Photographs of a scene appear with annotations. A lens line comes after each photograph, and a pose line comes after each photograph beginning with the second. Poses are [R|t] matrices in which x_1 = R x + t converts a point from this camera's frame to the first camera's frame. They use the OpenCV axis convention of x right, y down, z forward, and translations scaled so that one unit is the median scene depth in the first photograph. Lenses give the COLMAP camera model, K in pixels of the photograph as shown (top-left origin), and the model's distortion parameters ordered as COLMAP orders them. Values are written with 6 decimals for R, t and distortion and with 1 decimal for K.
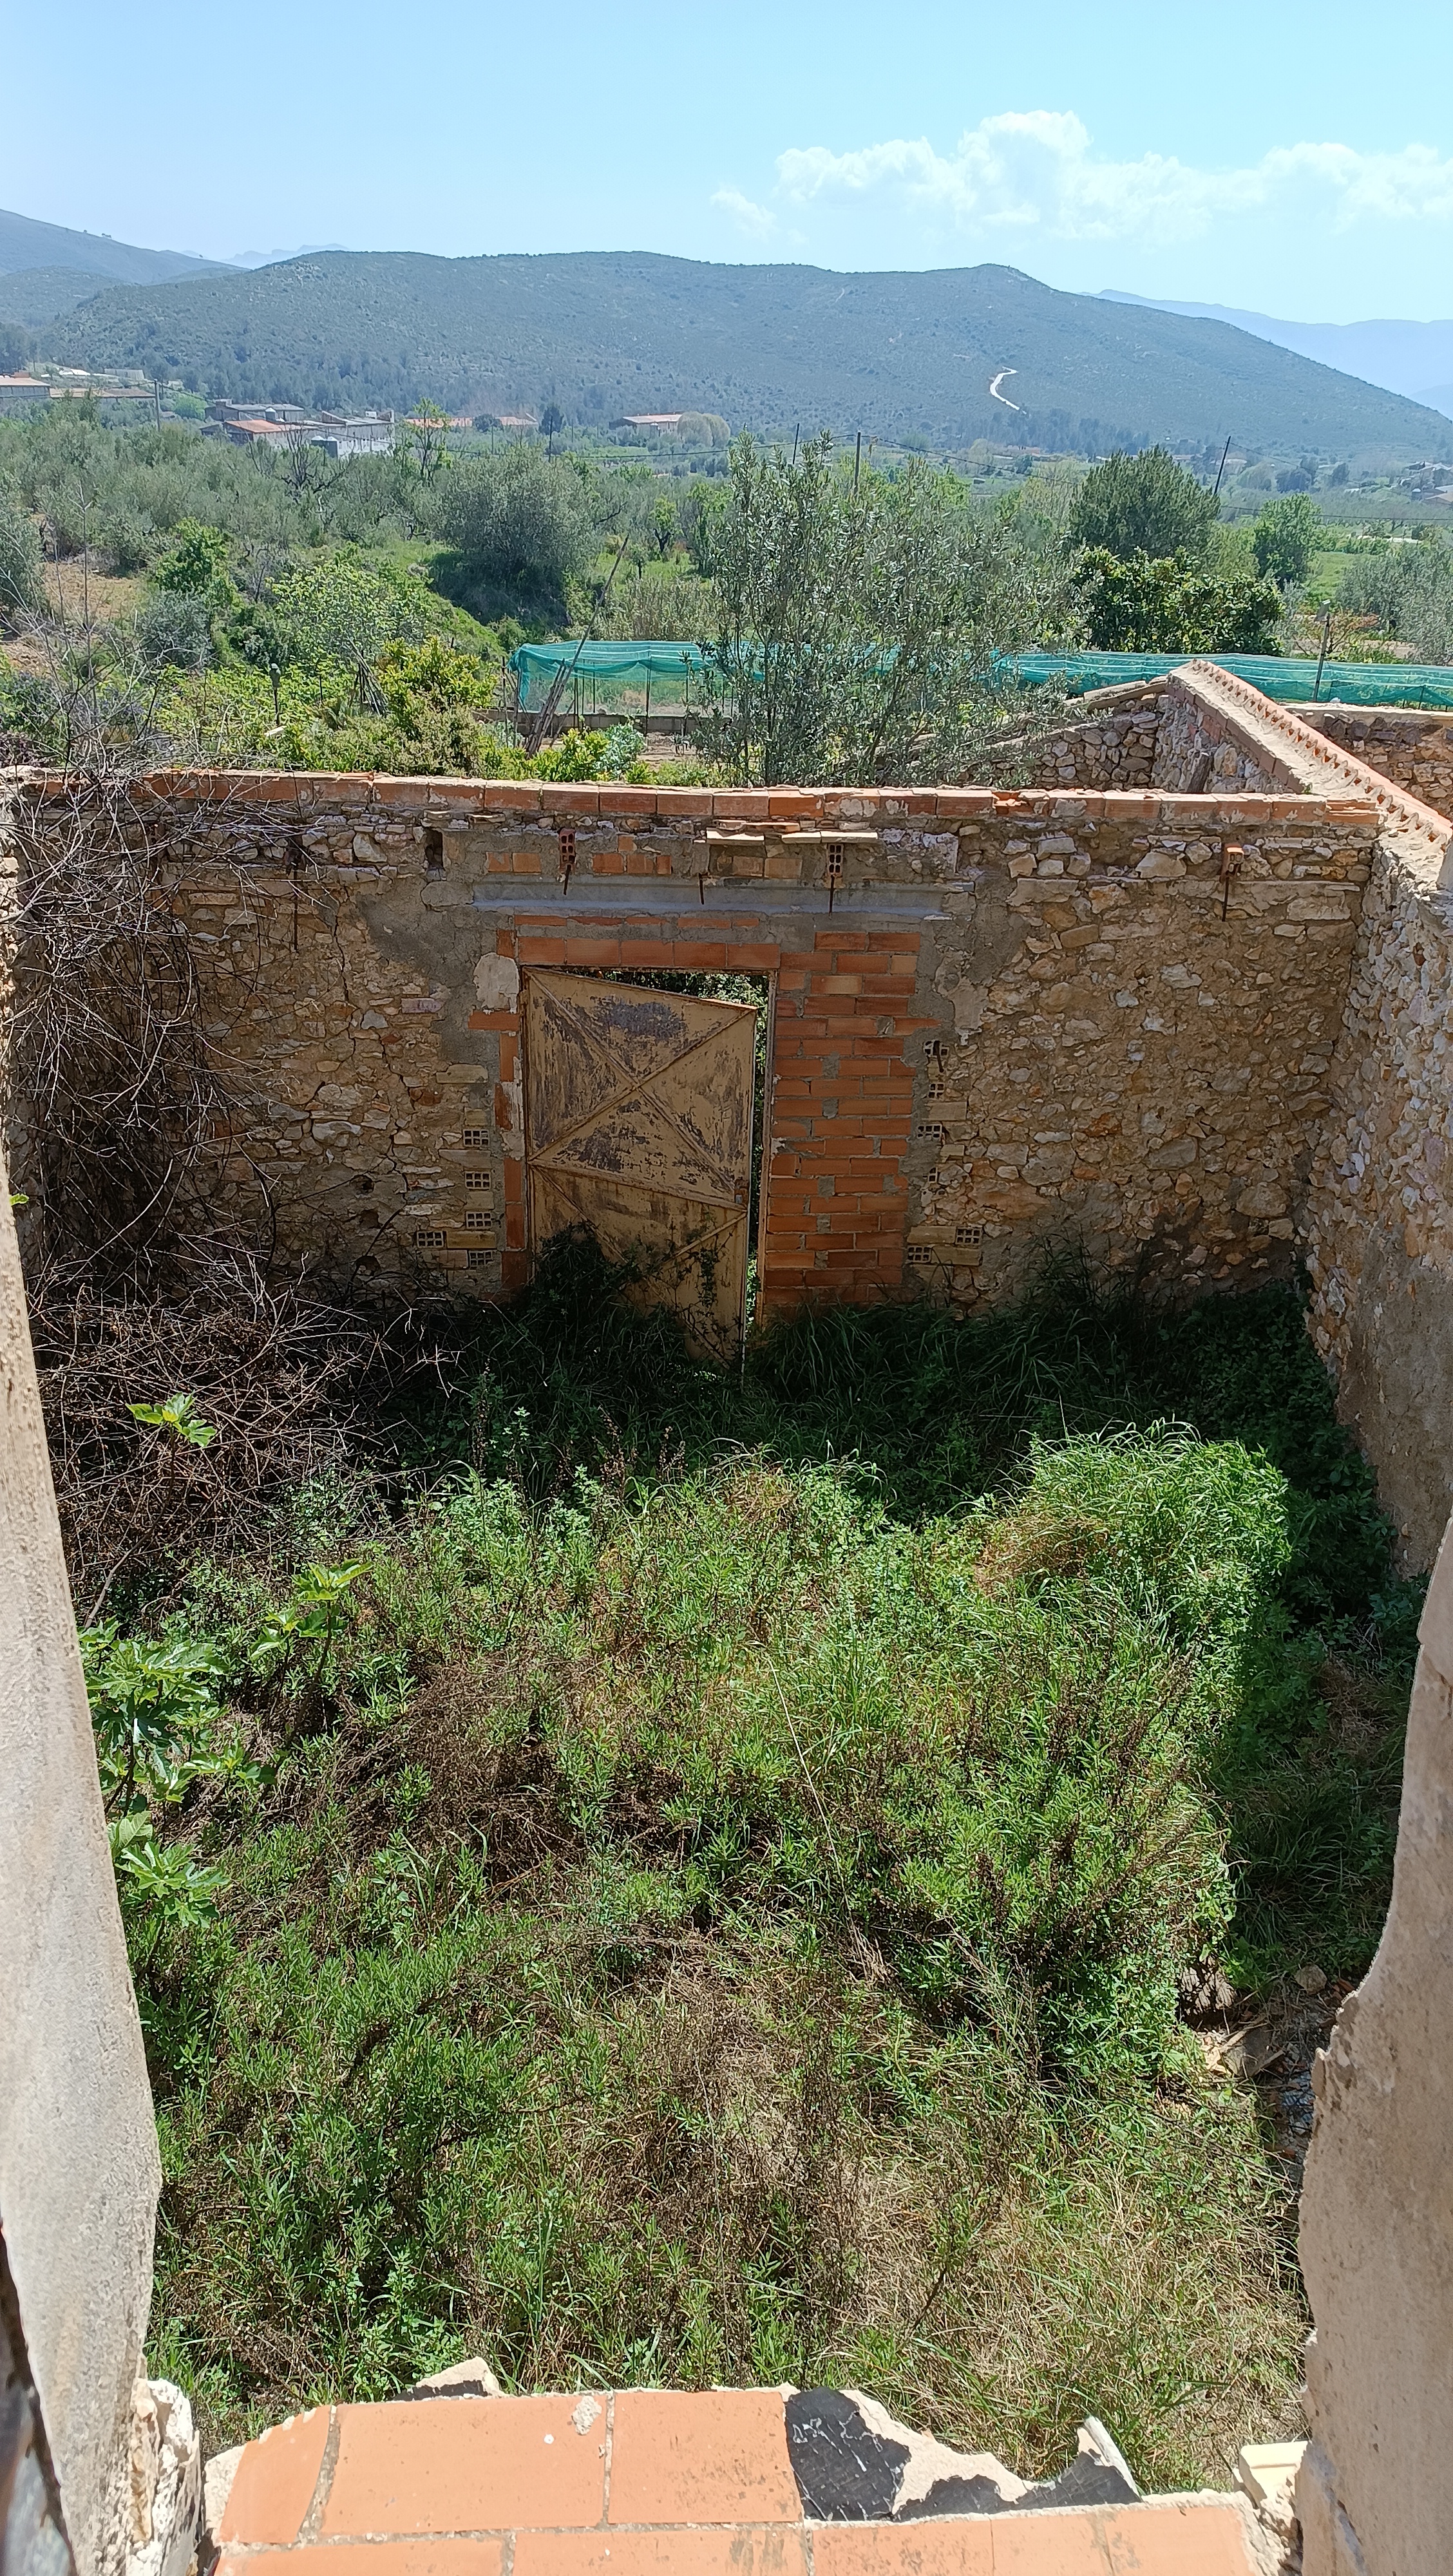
lens RADIAL K [[1857.6, 0, 741.4], [0, 1857.6, 1302.6], [0, 0, 1]] dist [0.050560, -0.064828]
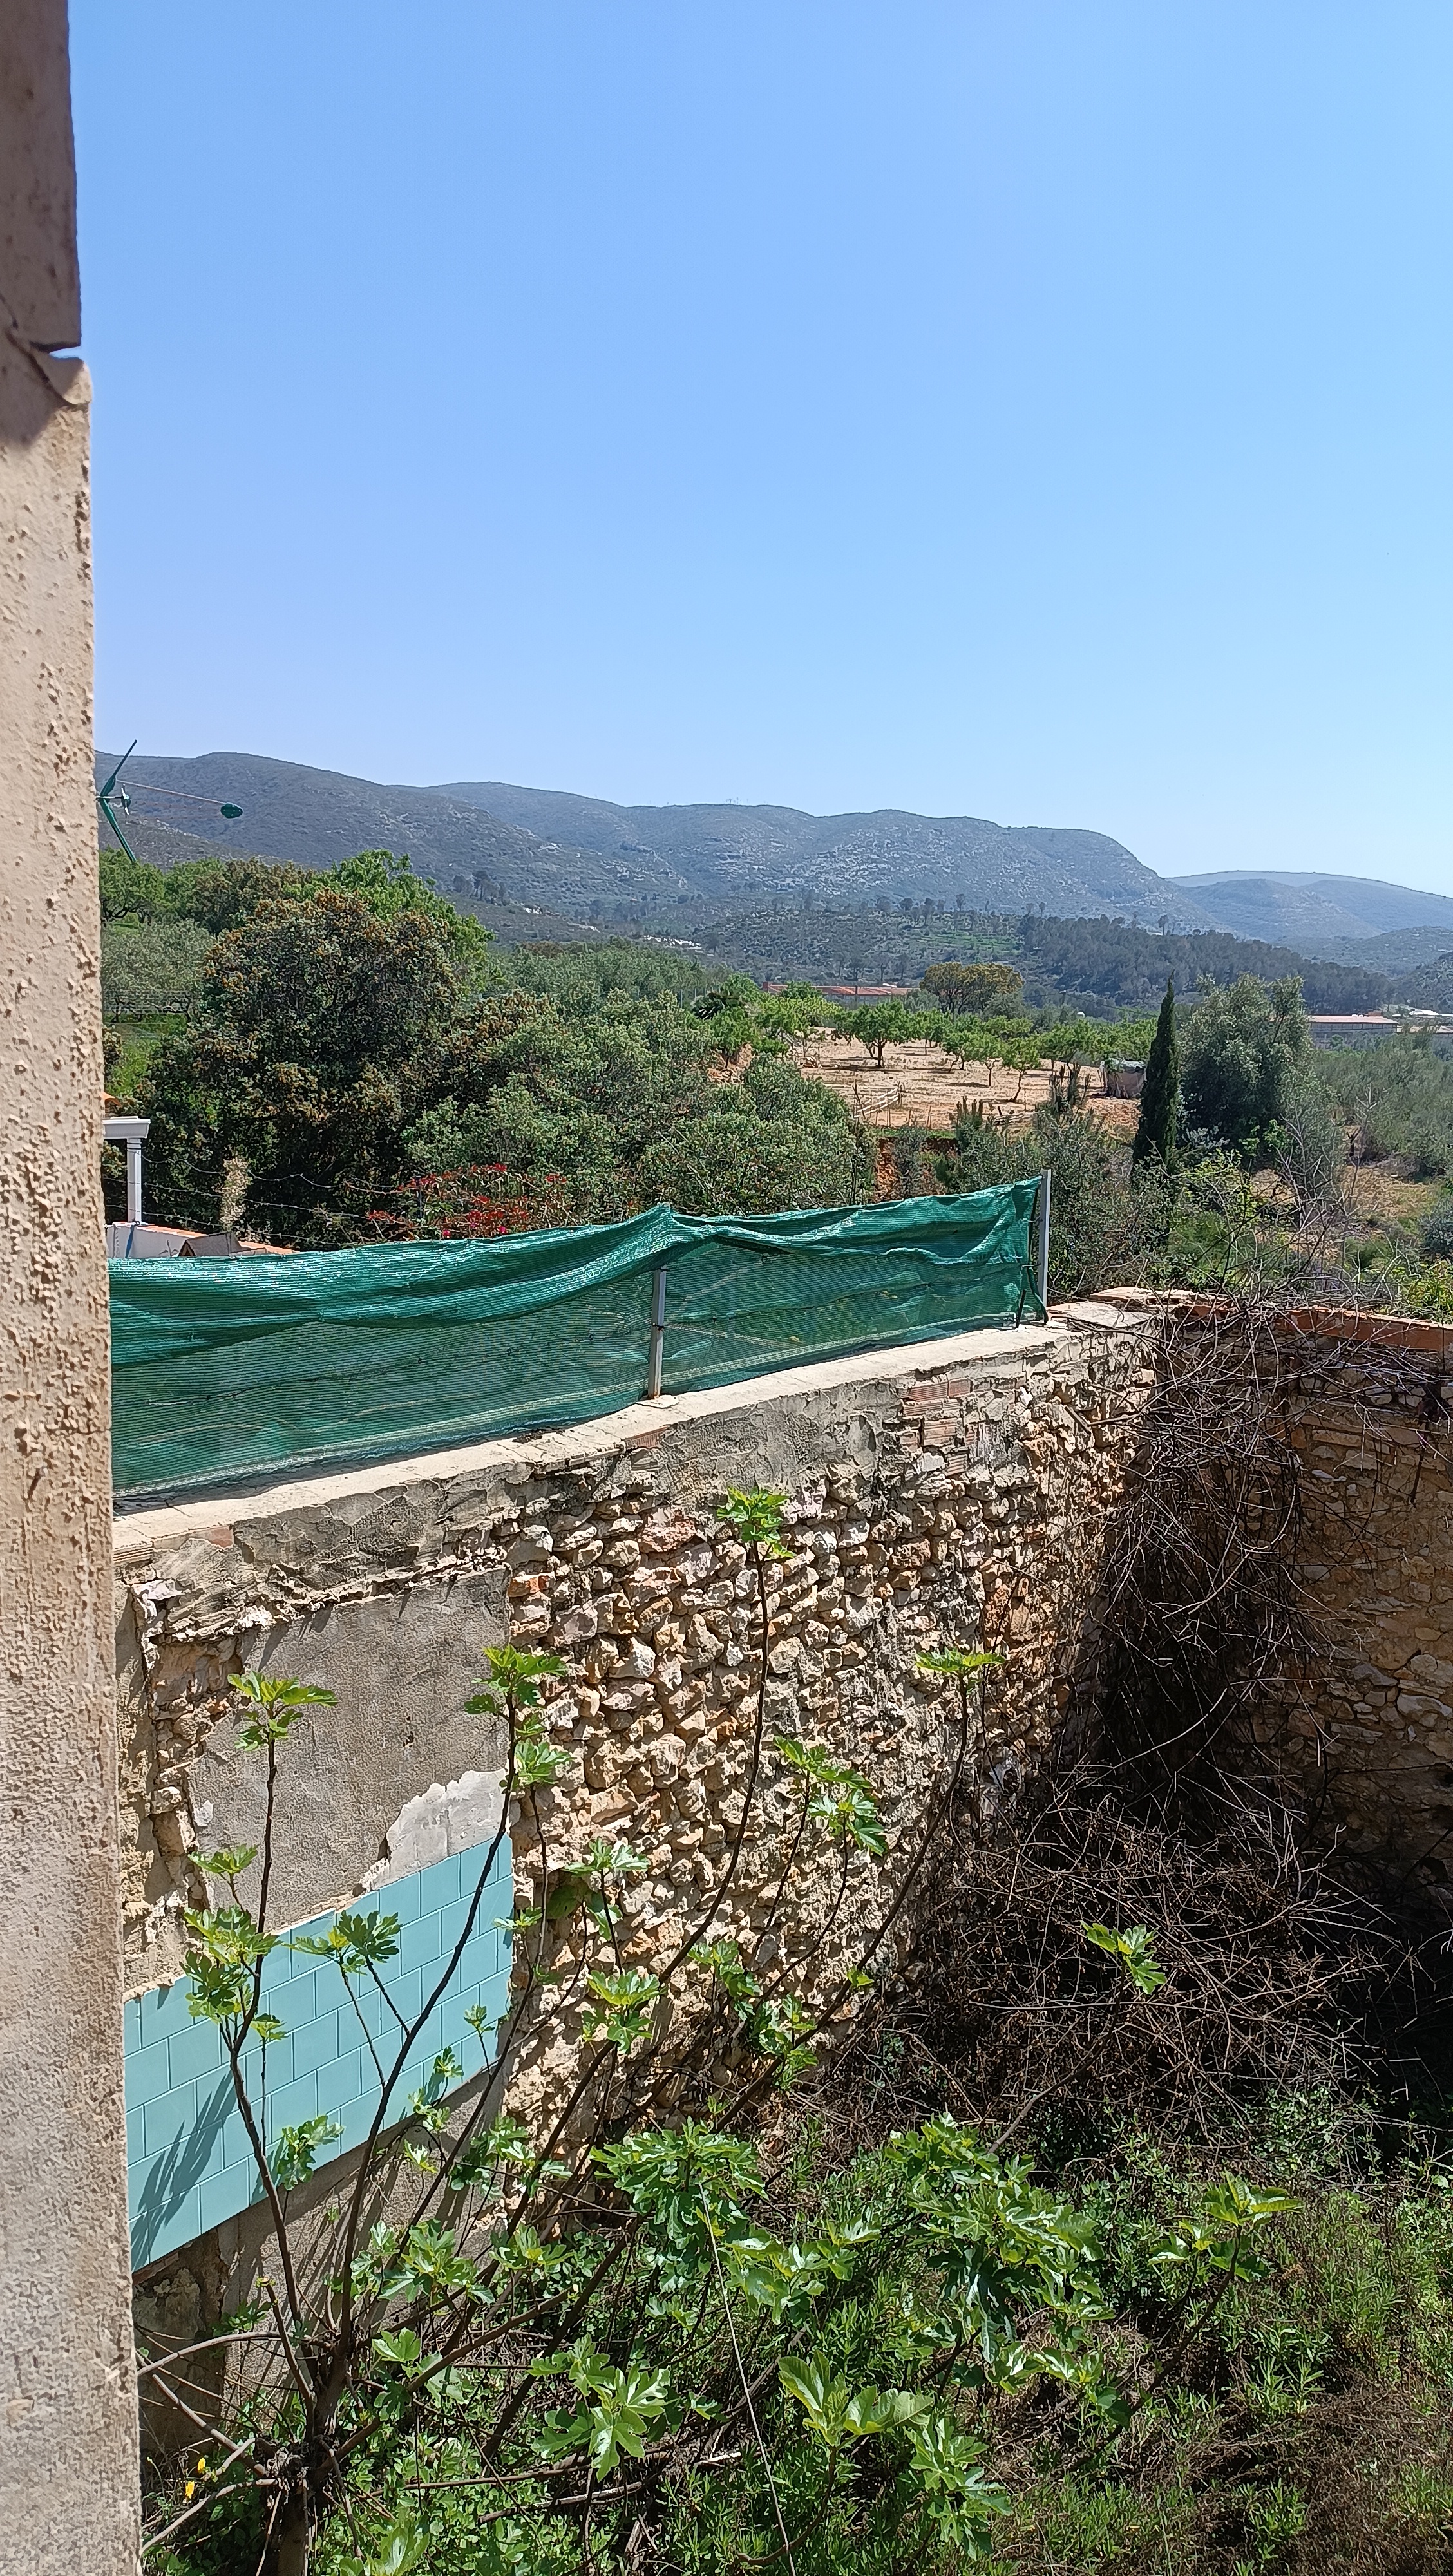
lens RADIAL K [[1857.6, 0, 741.4], [0, 1857.6, 1302.6], [0, 0, 1]] dist [0.050560, -0.064828]
pose [[0.784936, 0.101936, -0.611134, 0.056624], [-0.285456, 0.934947, -0.210689, 0.009372], [0.549901, 0.339829, 0.762971, 0.067488]]
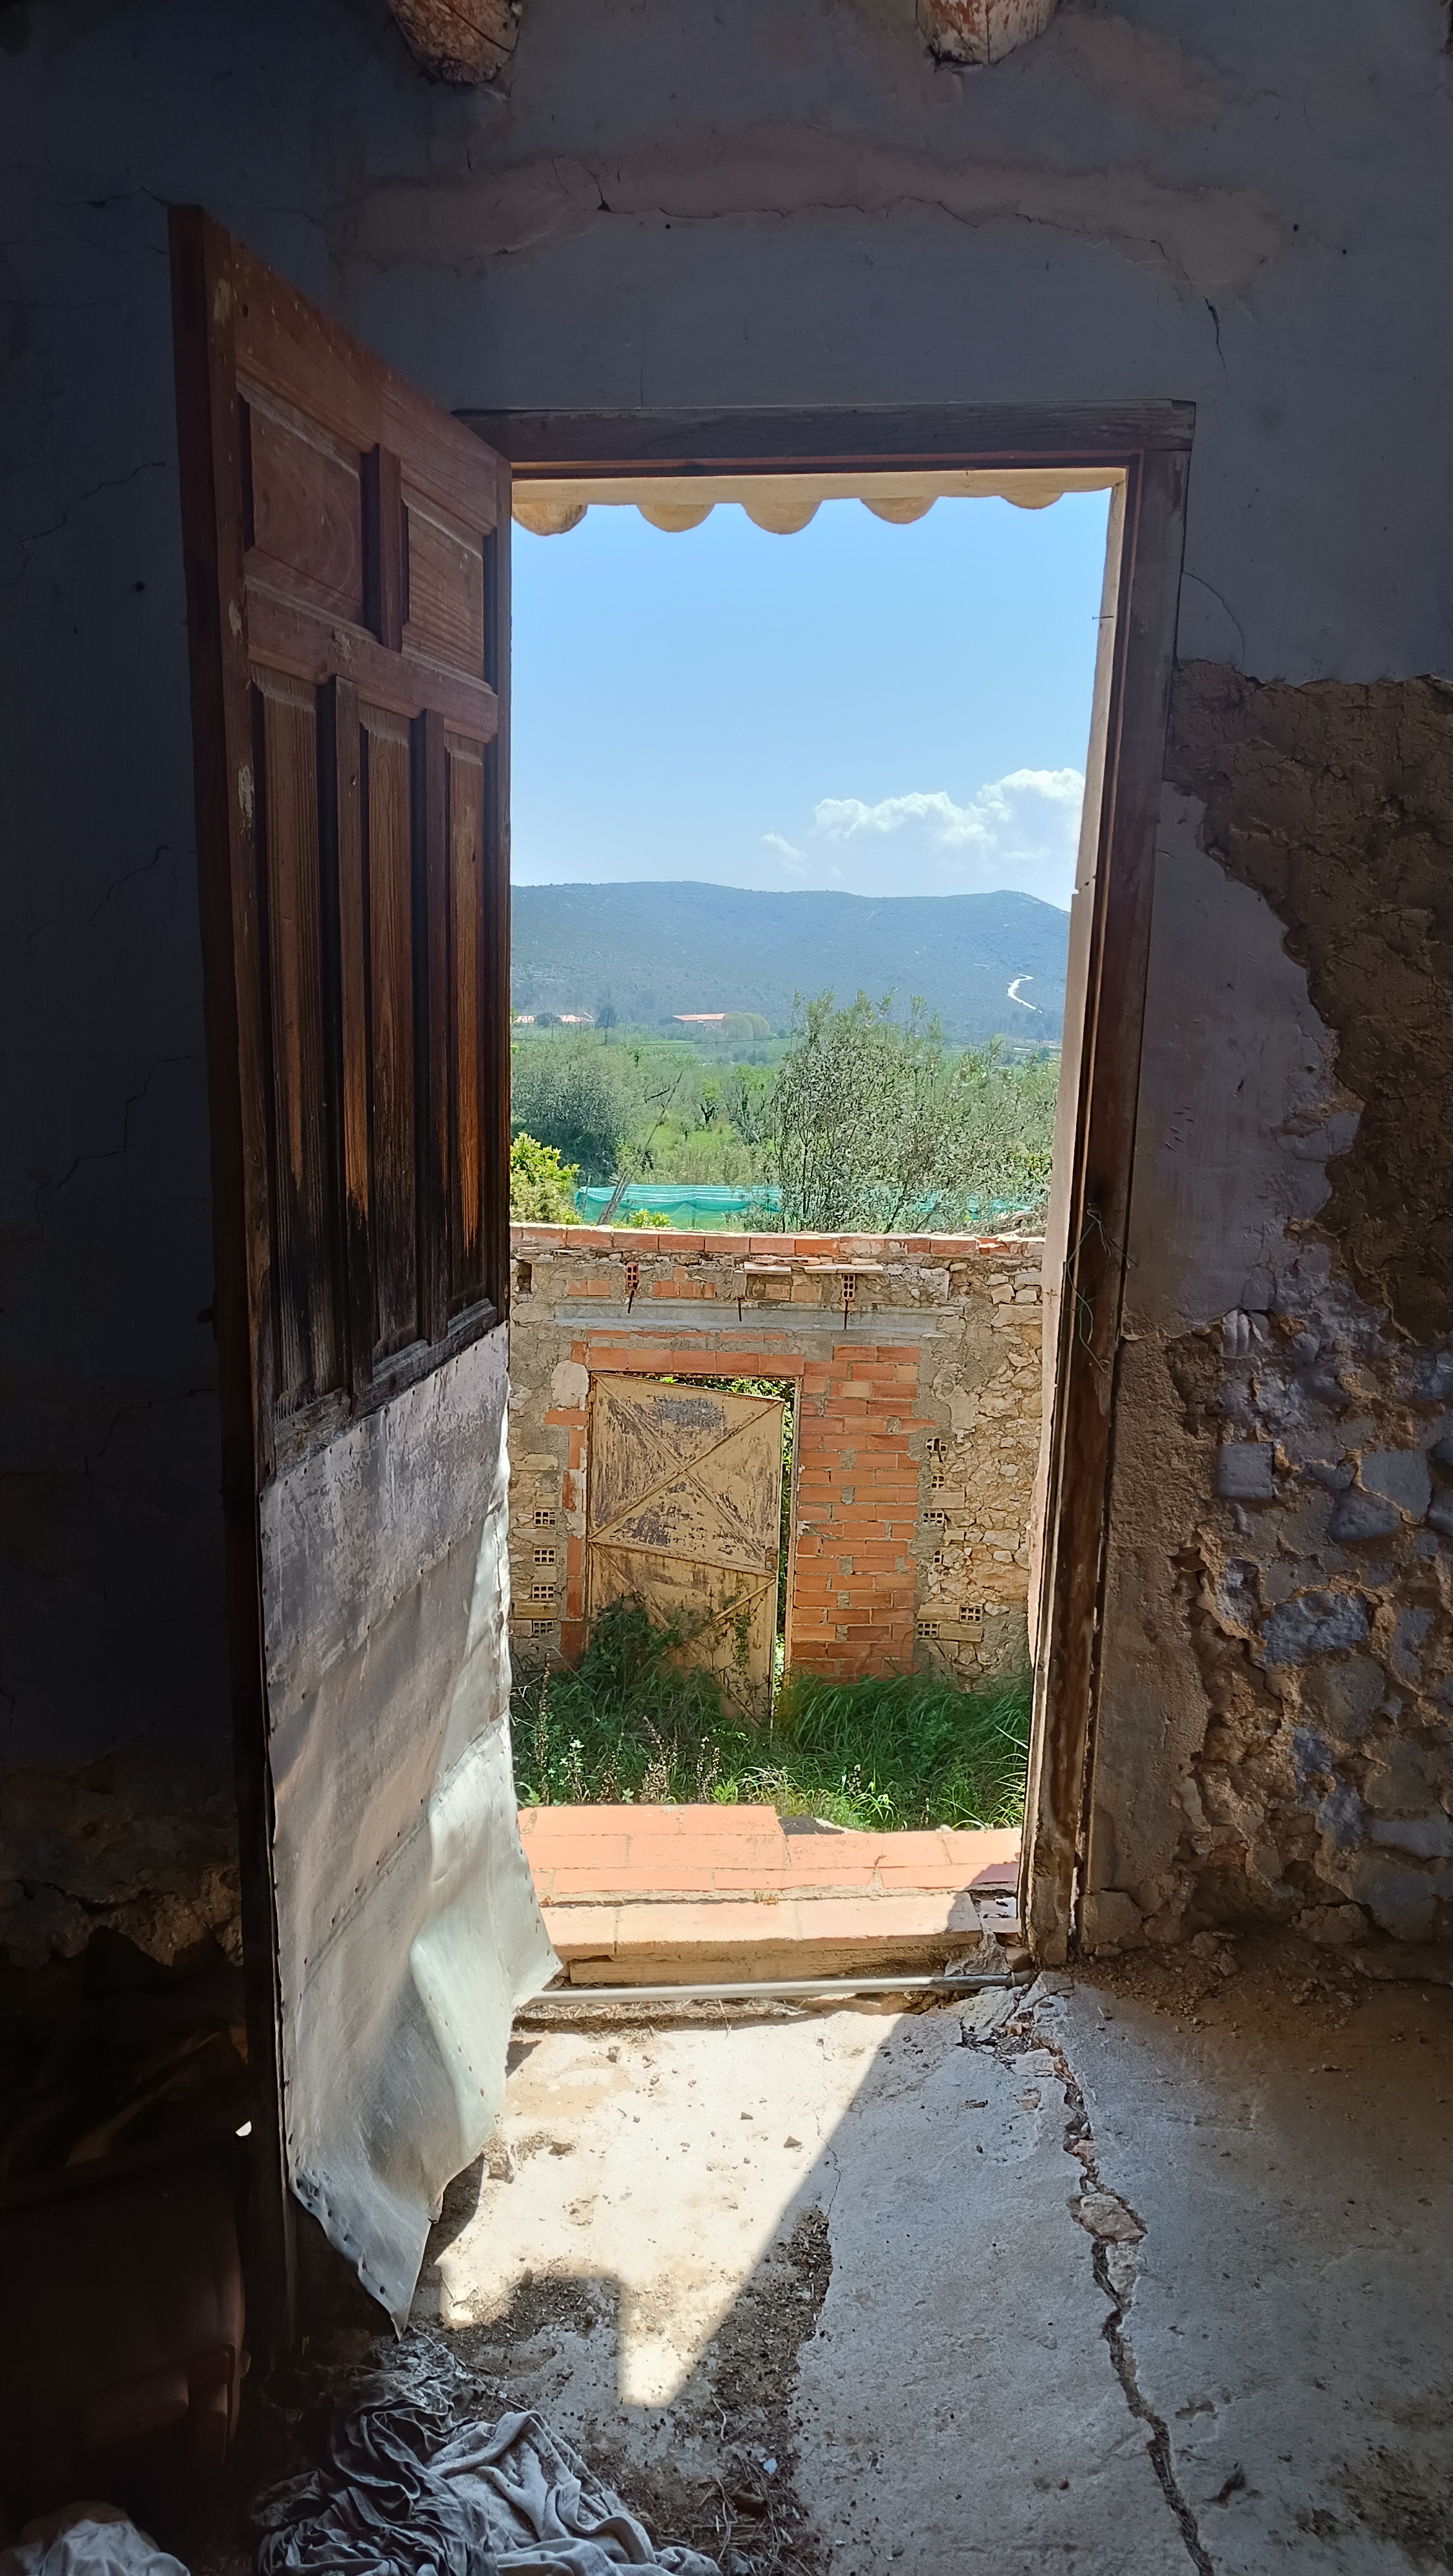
lens RADIAL K [[1896.9, 0, 724.5], [0, 1896.9, 1256.7], [0, 0, 1]] dist [0.120727, 0.000004]
pose [[0.999571, 0.005770, -0.028706, 0.003934], [-0.014440, 0.950025, -0.311839, 0.131067], [0.025472, 0.312120, 0.949701, -0.193071]]
